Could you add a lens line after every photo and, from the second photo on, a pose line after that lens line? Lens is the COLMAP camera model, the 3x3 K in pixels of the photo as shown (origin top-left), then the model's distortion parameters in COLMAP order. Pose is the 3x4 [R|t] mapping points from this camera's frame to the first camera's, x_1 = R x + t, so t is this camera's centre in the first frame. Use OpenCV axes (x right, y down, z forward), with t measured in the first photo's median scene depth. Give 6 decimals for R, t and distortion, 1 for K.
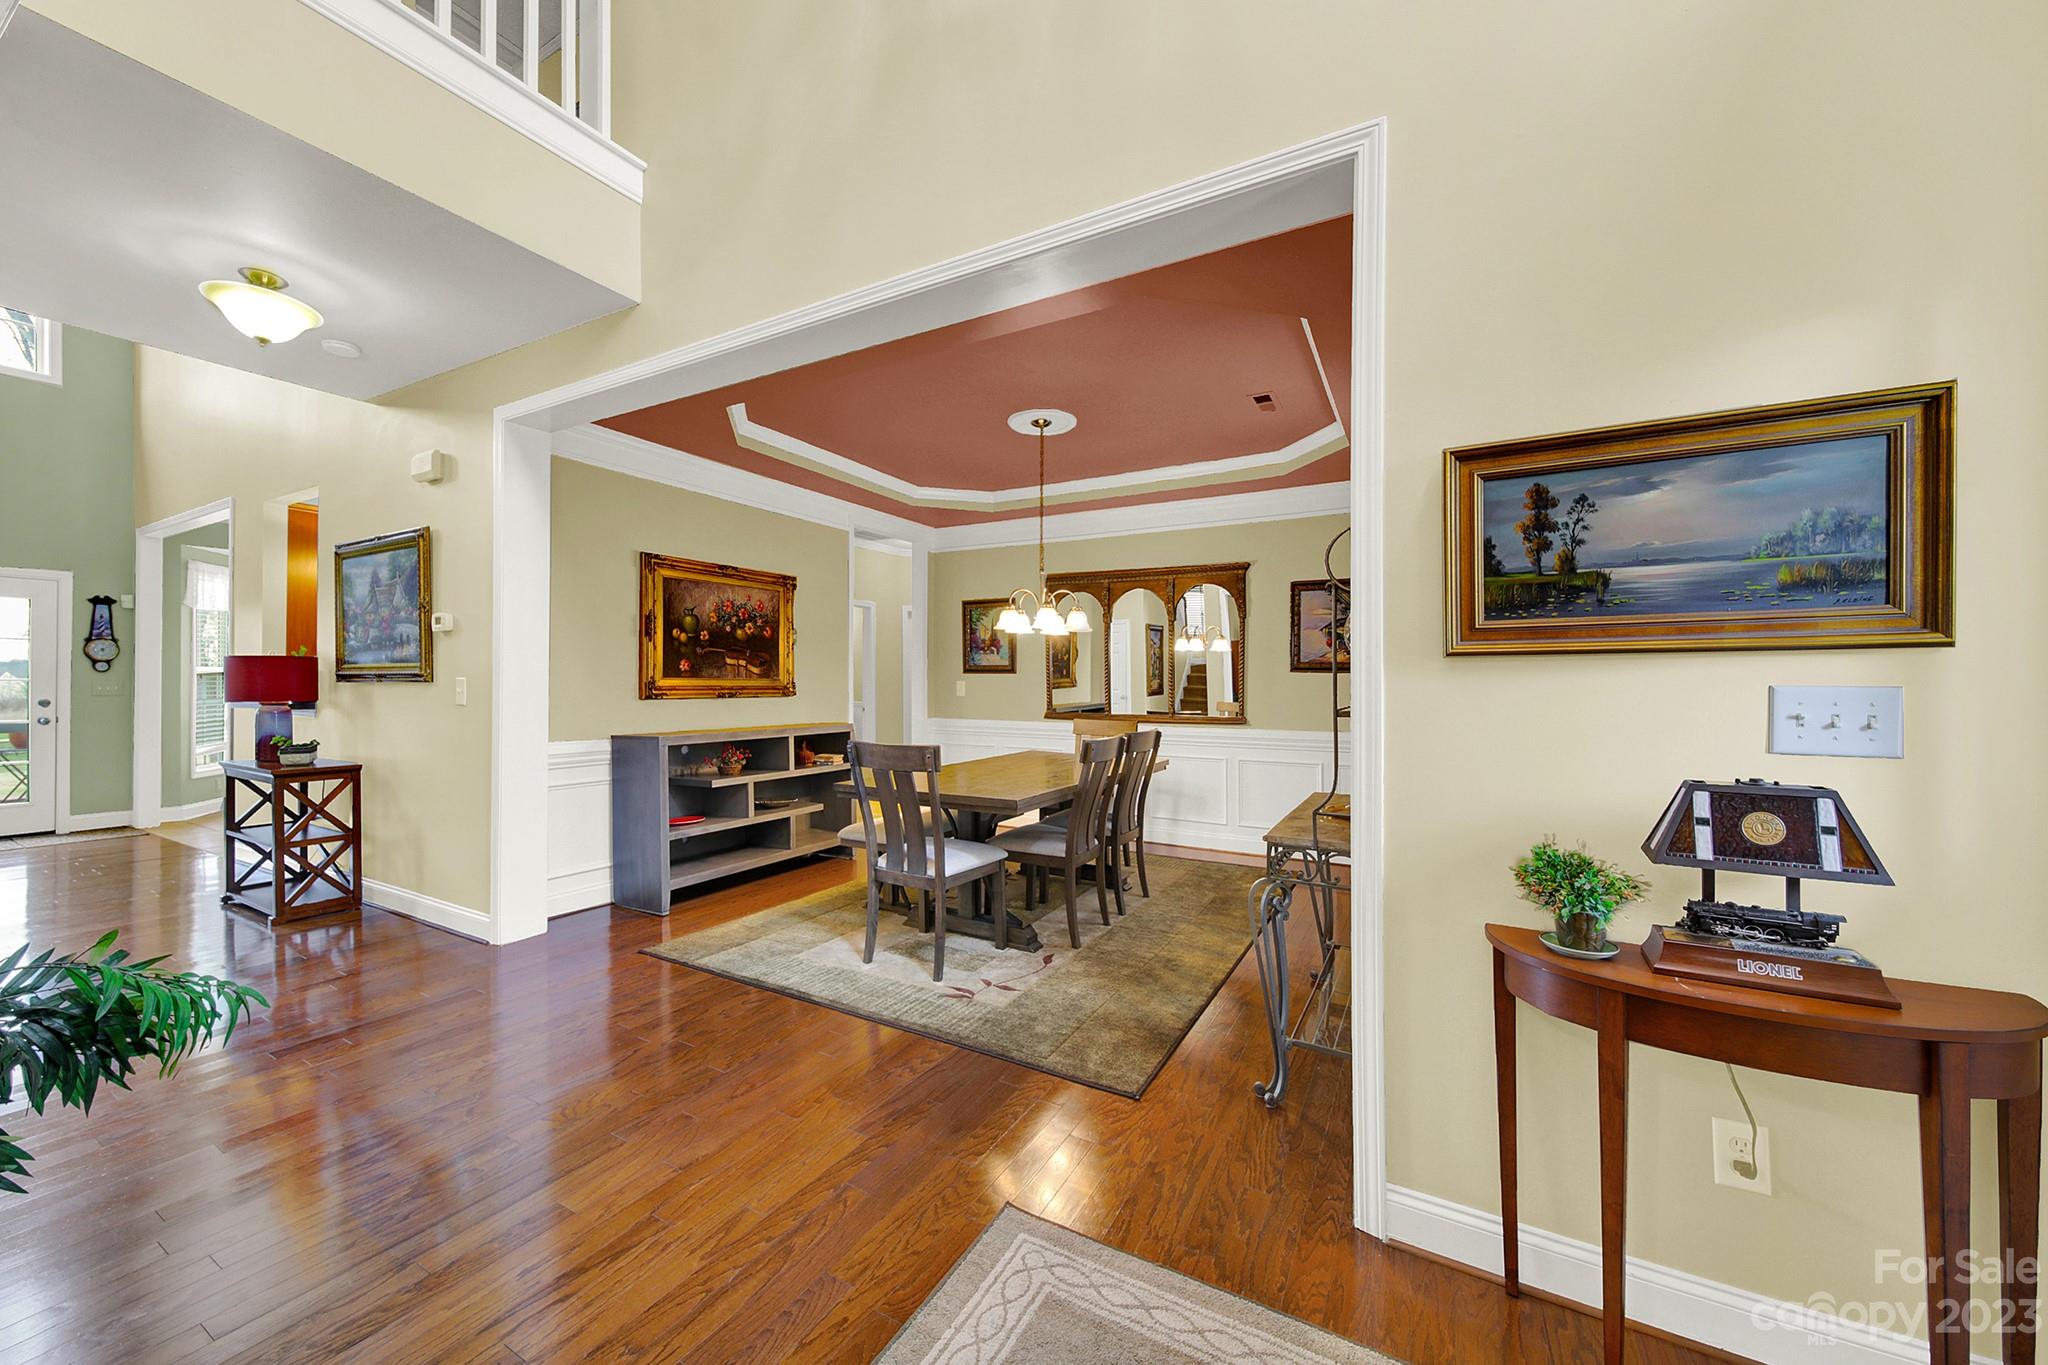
lens RADIAL K [[760.8, 0, 1015.3], [0, 760.8, 682.7], [0, 0, 1]] dist [0.002776, -0.000425]
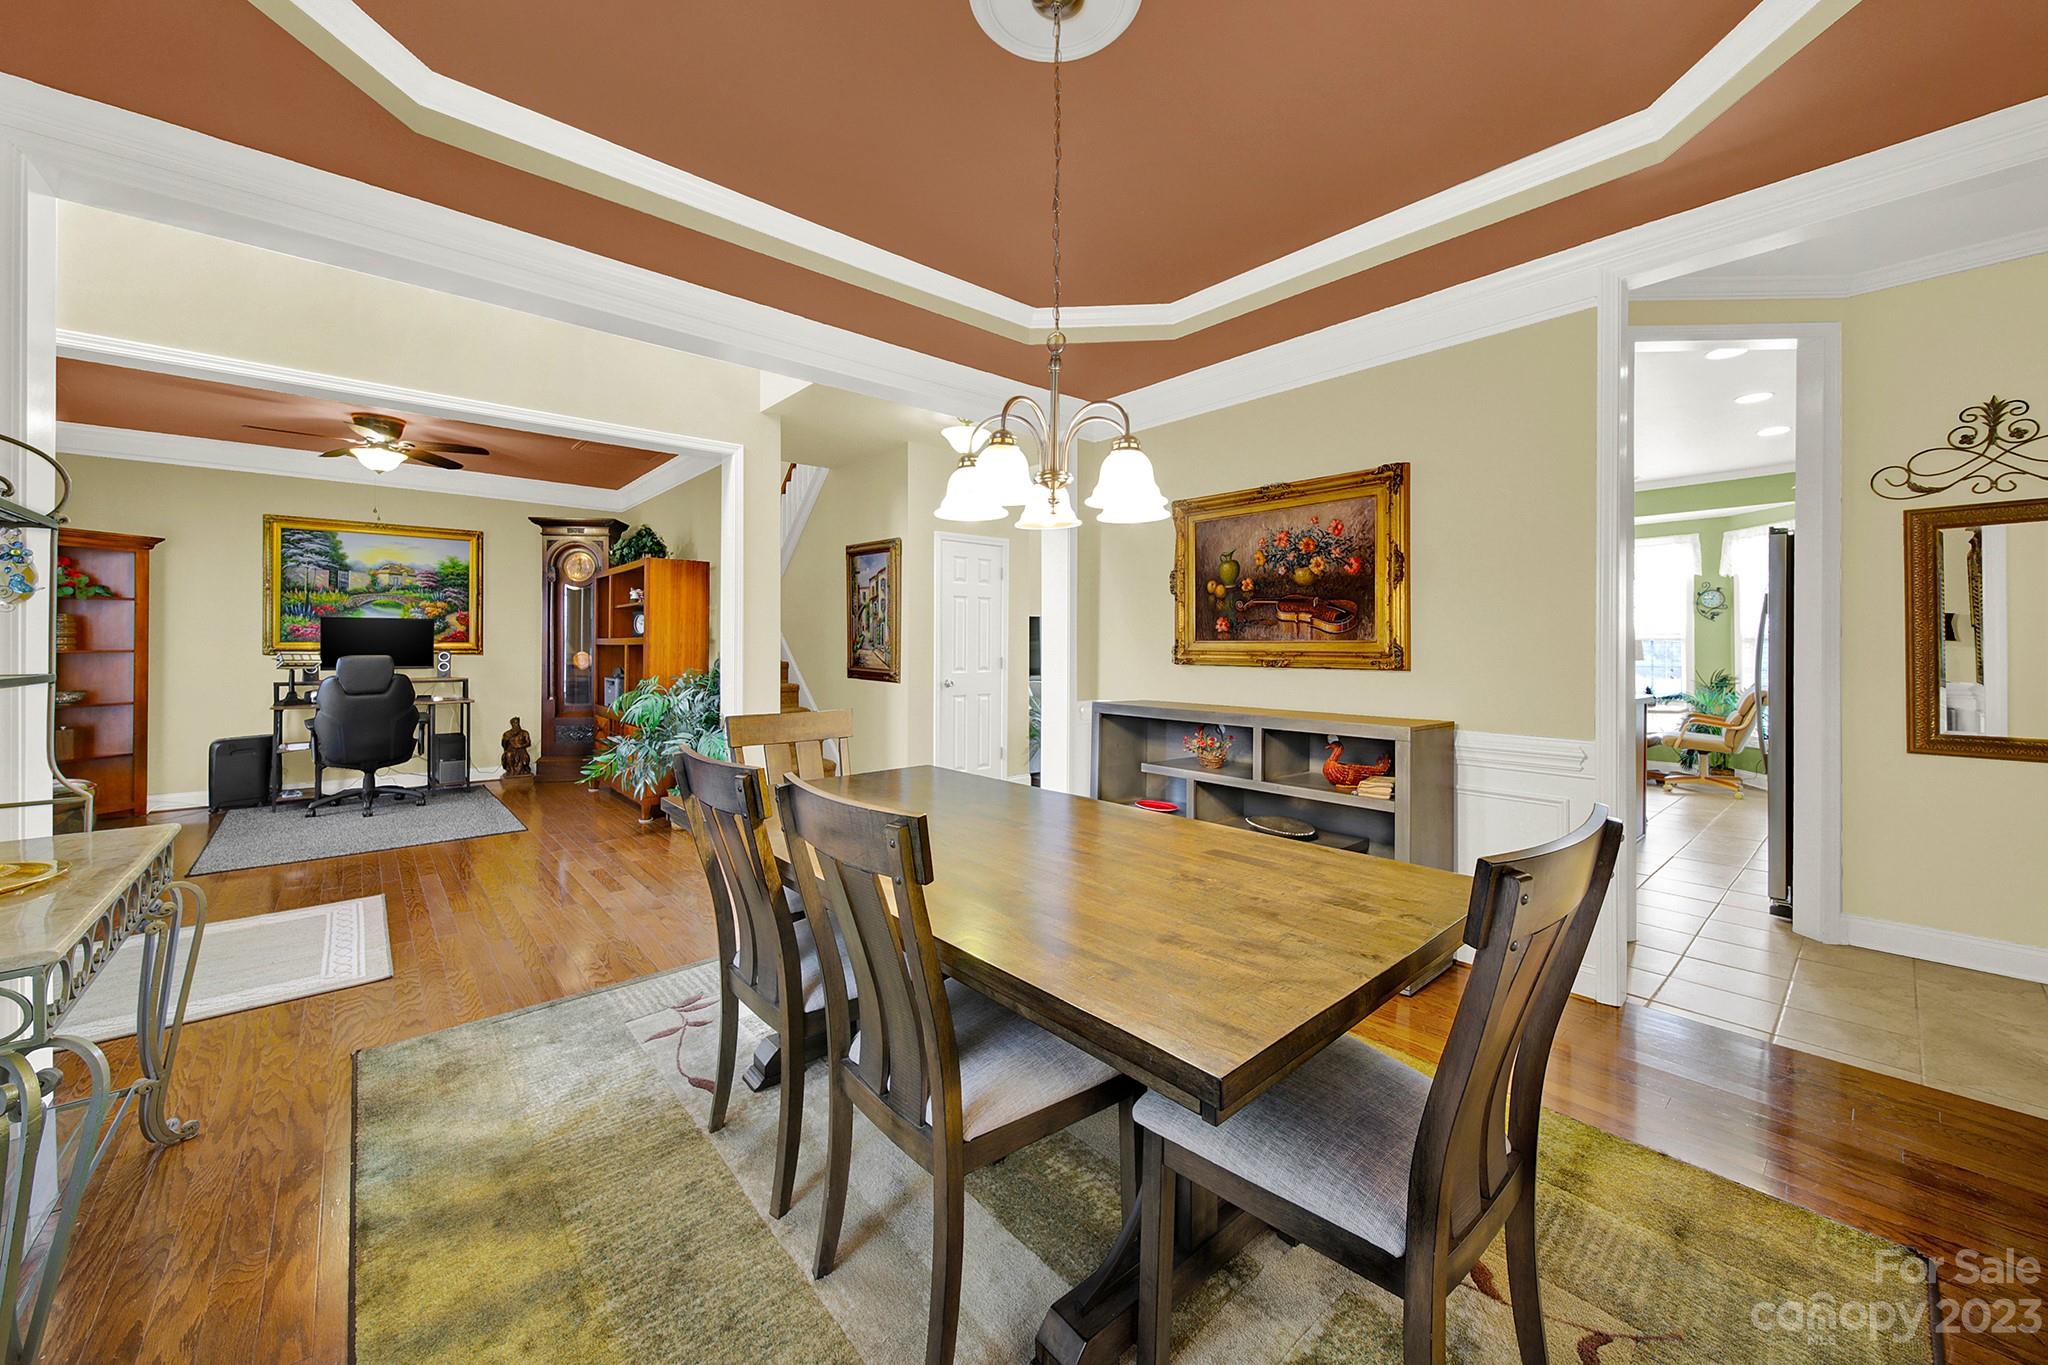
lens RADIAL K [[760.8, 0, 1012.0], [0, 760.8, 639.8], [0, 0, 1]] dist [0.002776, -0.000425]
pose [[-0.339351, -0.012237, -0.940580, 0.387833], [-0.004900, 0.999925, -0.011241, 0.003135], [0.940647, 0.000794, -0.339385, 1.019798]]
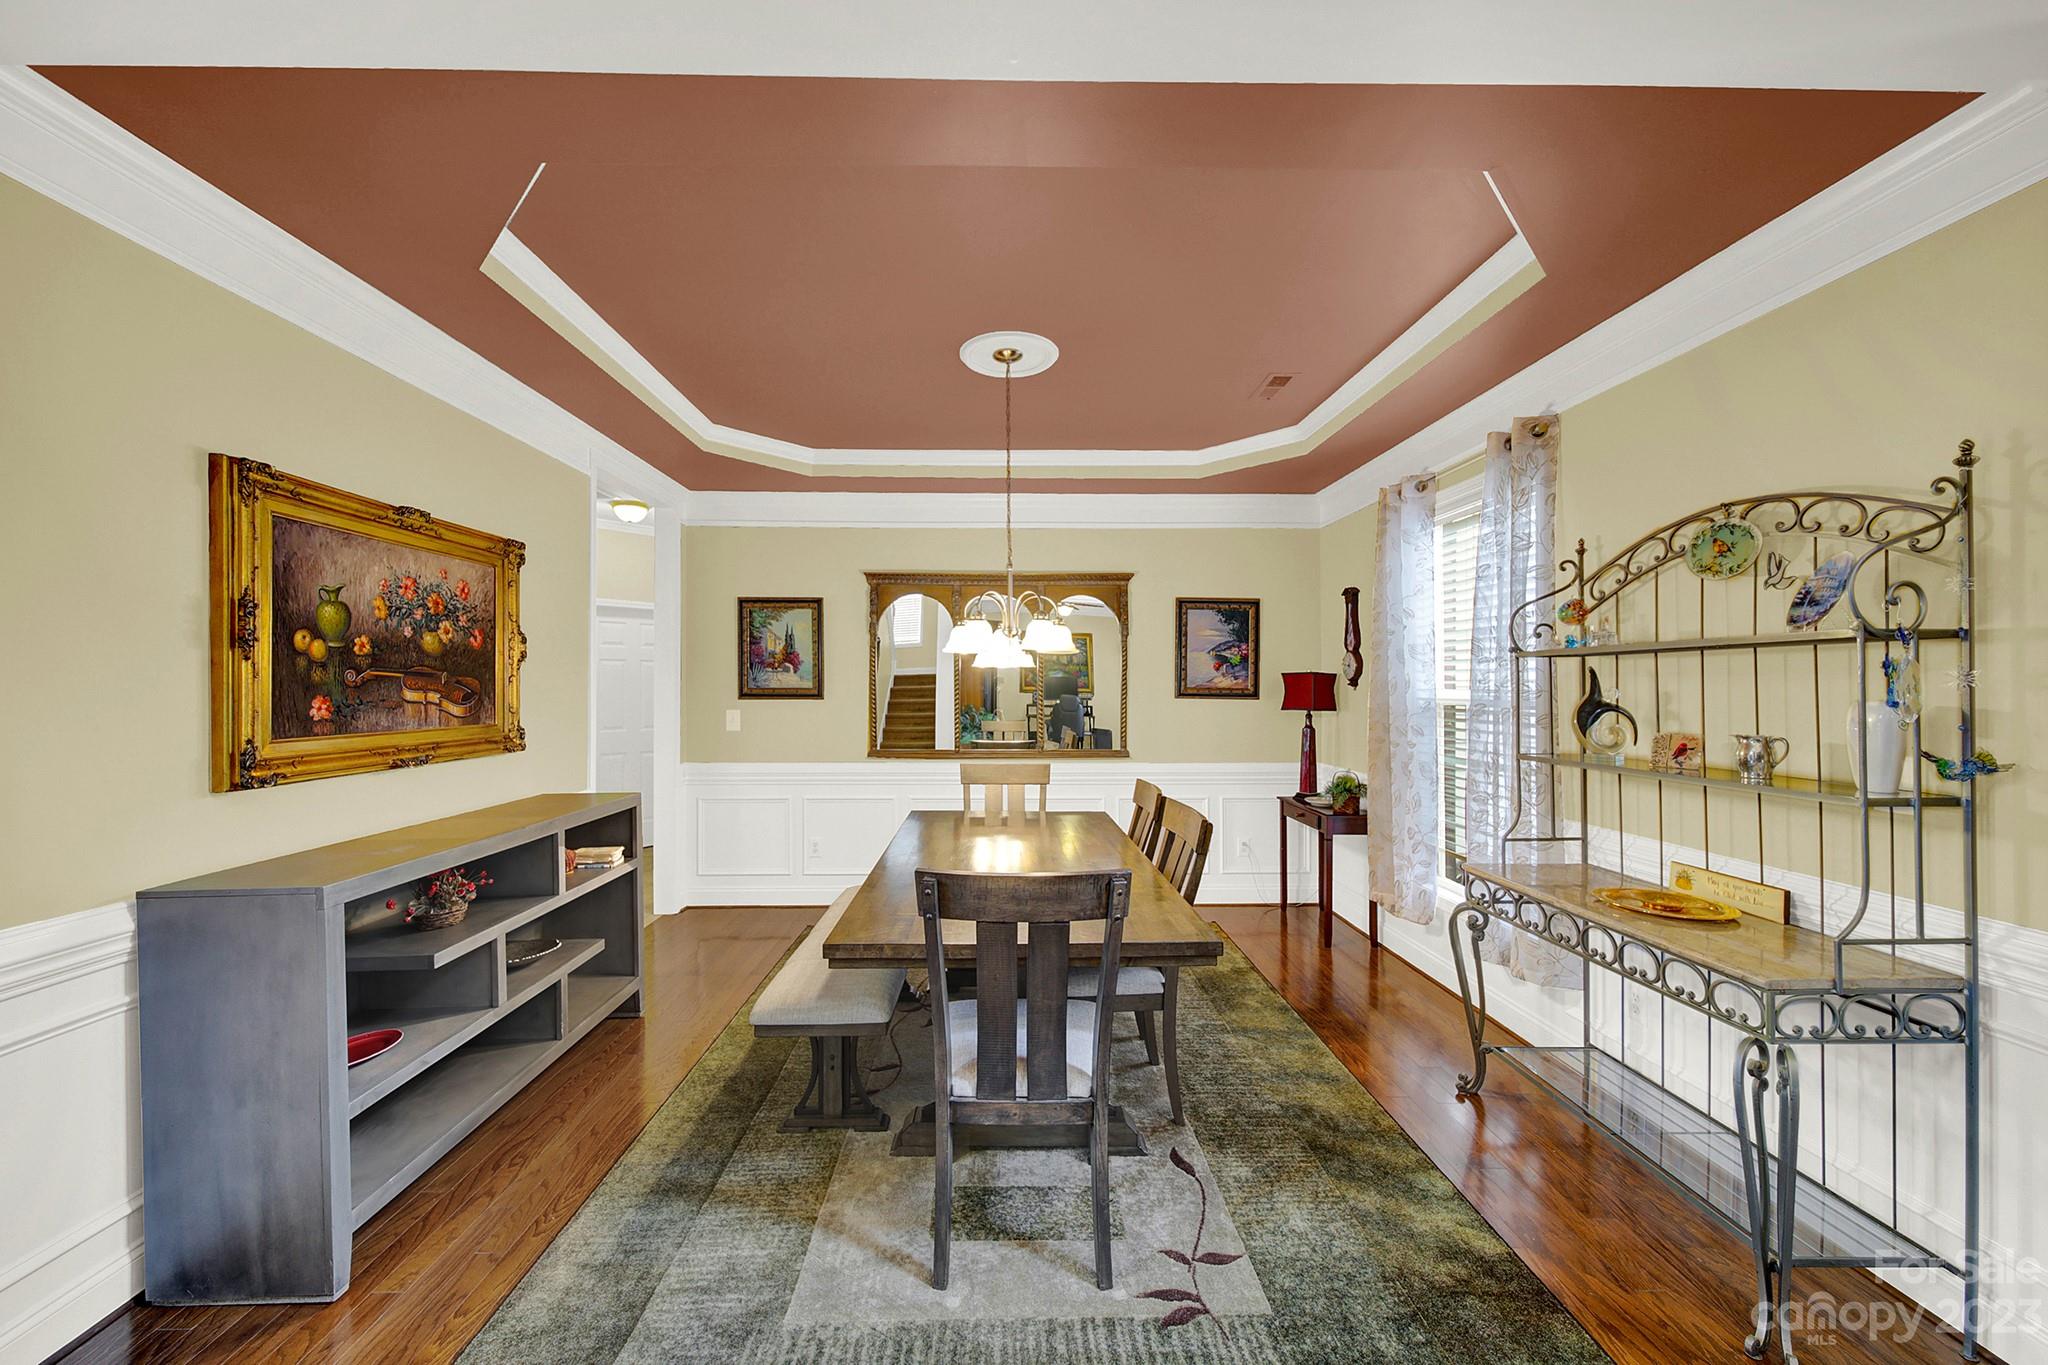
lens RADIAL K [[760.8, 0, 1014.2], [0, 760.8, 682.7], [0, 0, 1]] dist [0.002776, -0.000425]
pose [[0.860416, -0.002655, 0.509585, -0.292282], [0.004664, 0.999986, -0.002664, -0.034357], [-0.509571, 0.004669, 0.860416, 0.359028]]
